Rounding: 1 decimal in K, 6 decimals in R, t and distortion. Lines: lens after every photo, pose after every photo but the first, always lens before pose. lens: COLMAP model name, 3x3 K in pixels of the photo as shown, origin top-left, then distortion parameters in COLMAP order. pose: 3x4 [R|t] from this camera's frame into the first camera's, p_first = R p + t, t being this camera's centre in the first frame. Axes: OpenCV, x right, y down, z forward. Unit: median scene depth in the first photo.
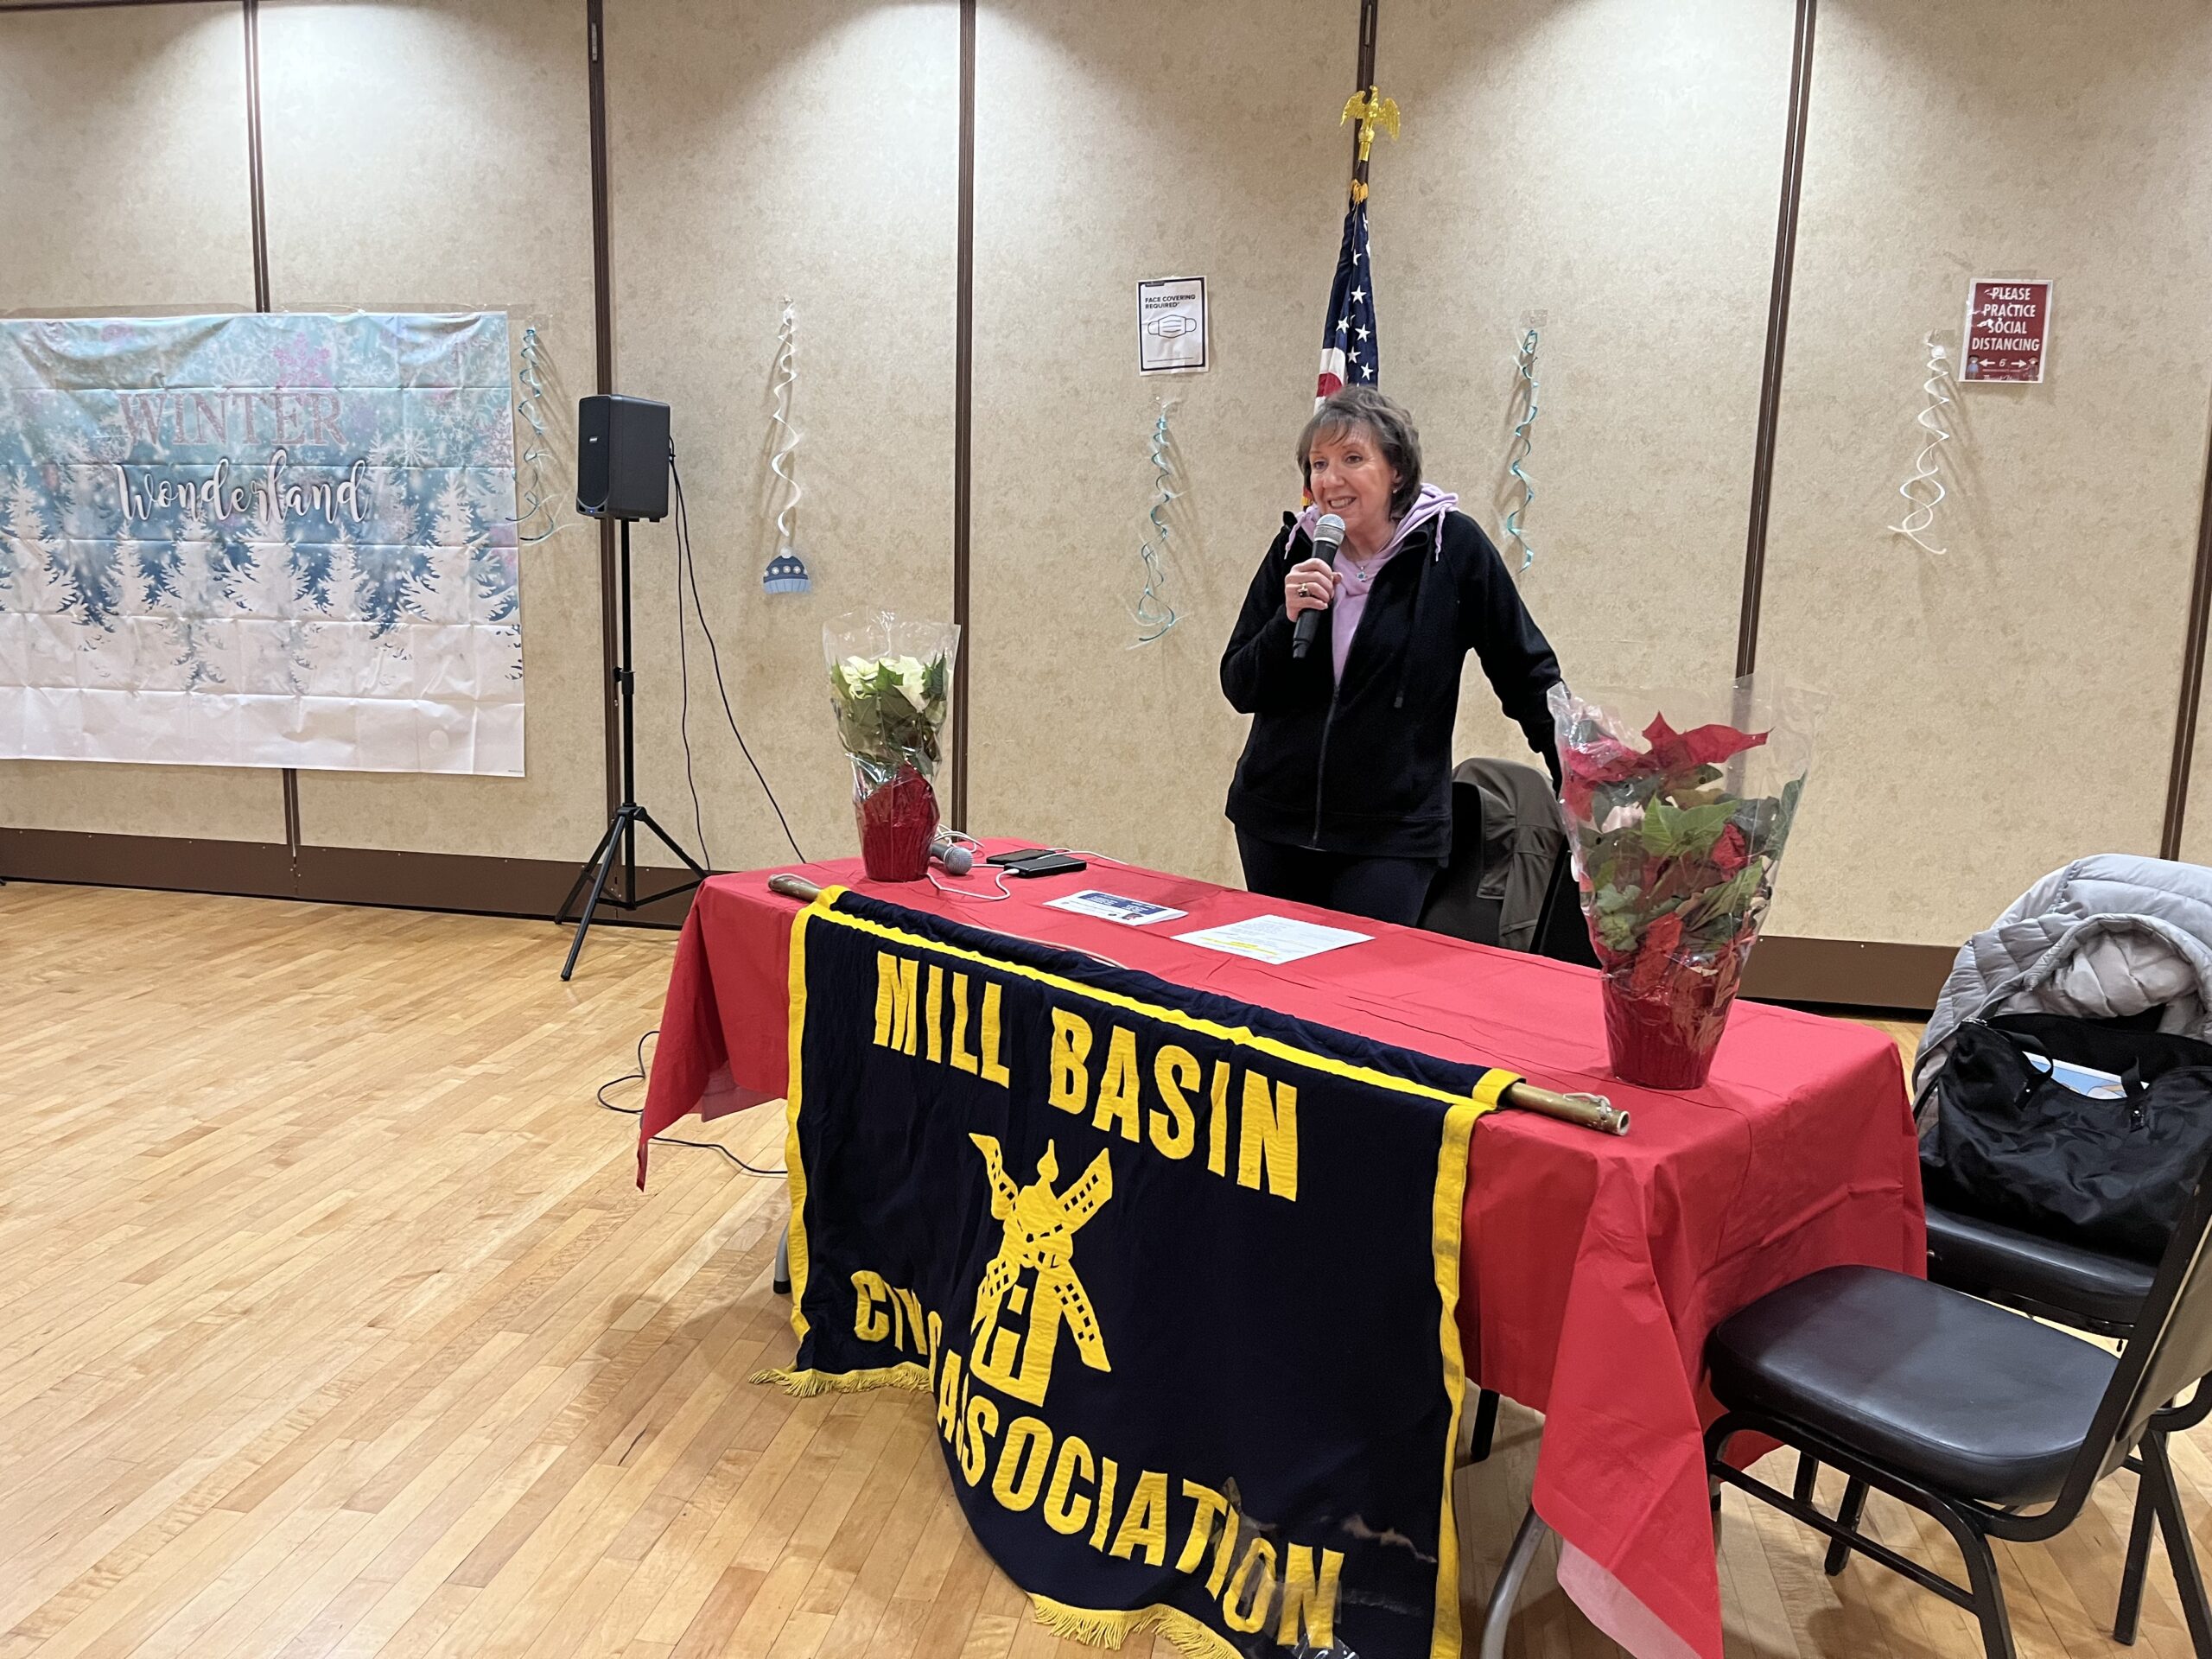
lens RADIAL K [[1687.0, 0, 1088.9], [0, 1687.0, 821.6], [0, 0, 1]] dist [0.048355, -0.055089]
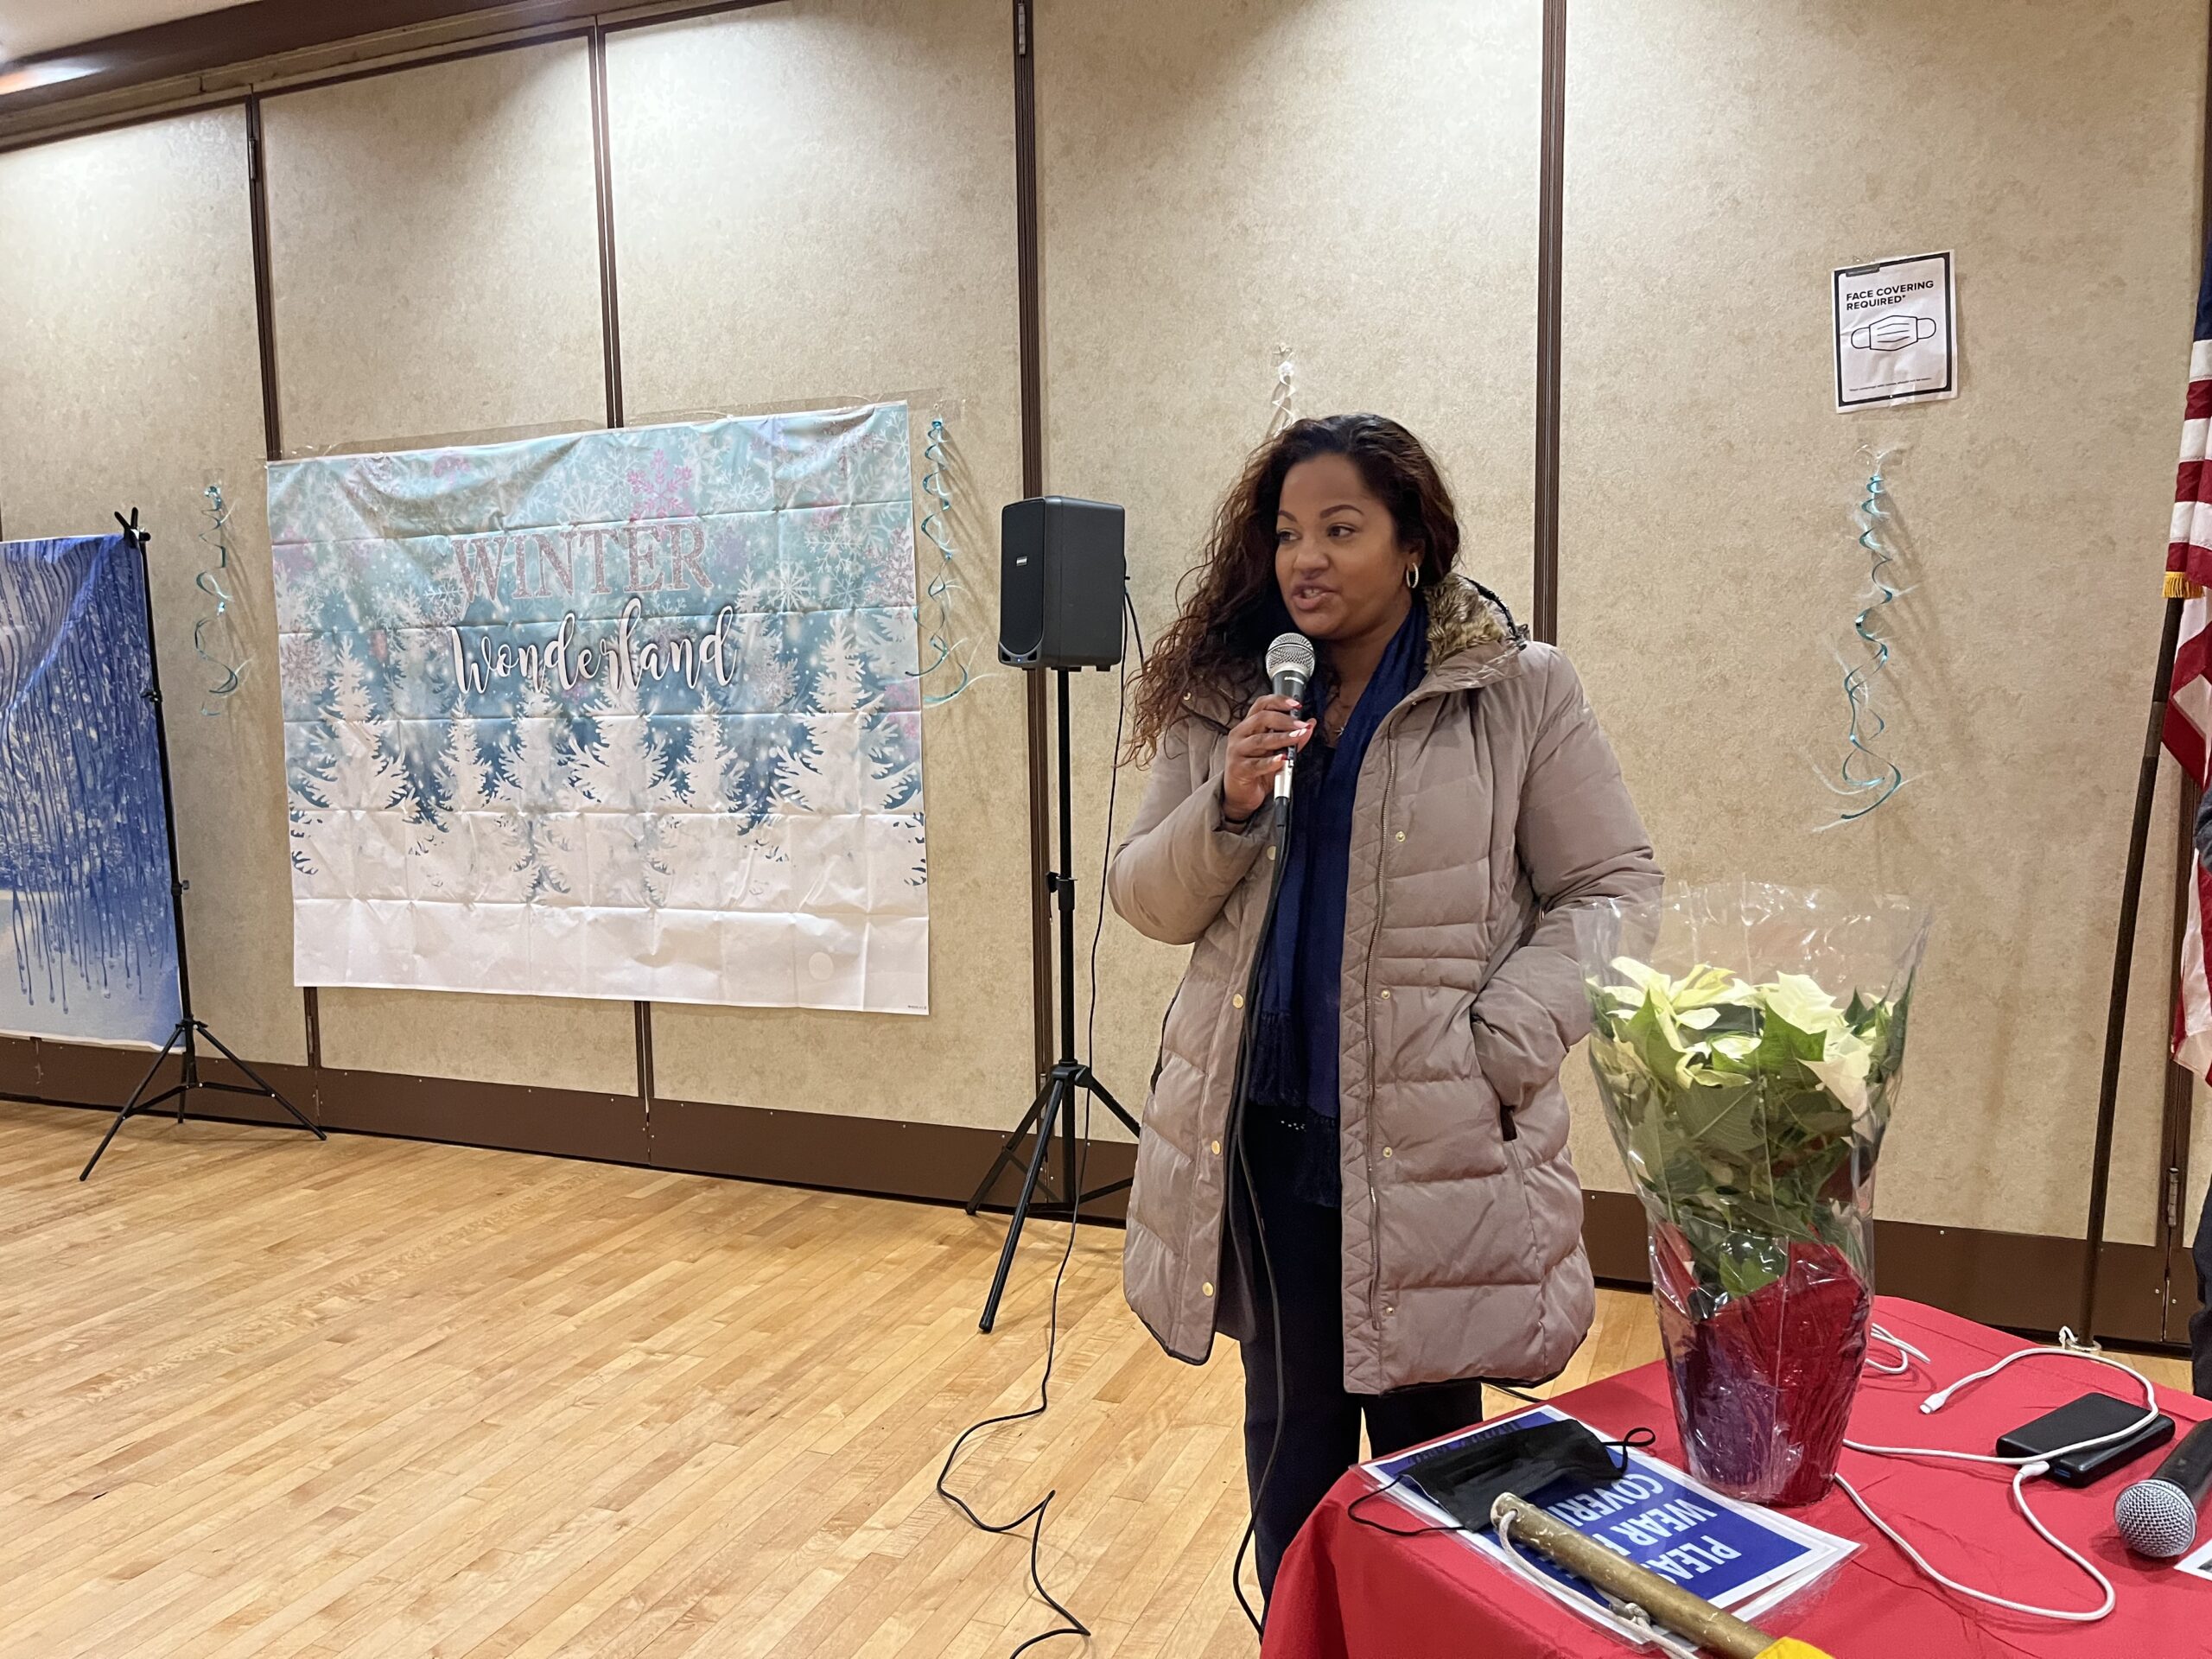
lens RADIAL K [[1687.0, 0, 1097.8], [0, 1687.0, 835.3], [0, 0, 1]] dist [0.048355, -0.055089]
pose [[0.976620, -0.020299, -0.214014, -0.104592], [0.006761, 0.997940, -0.063800, -0.060280], [0.214868, 0.060861, 0.974745, 0.301902]]
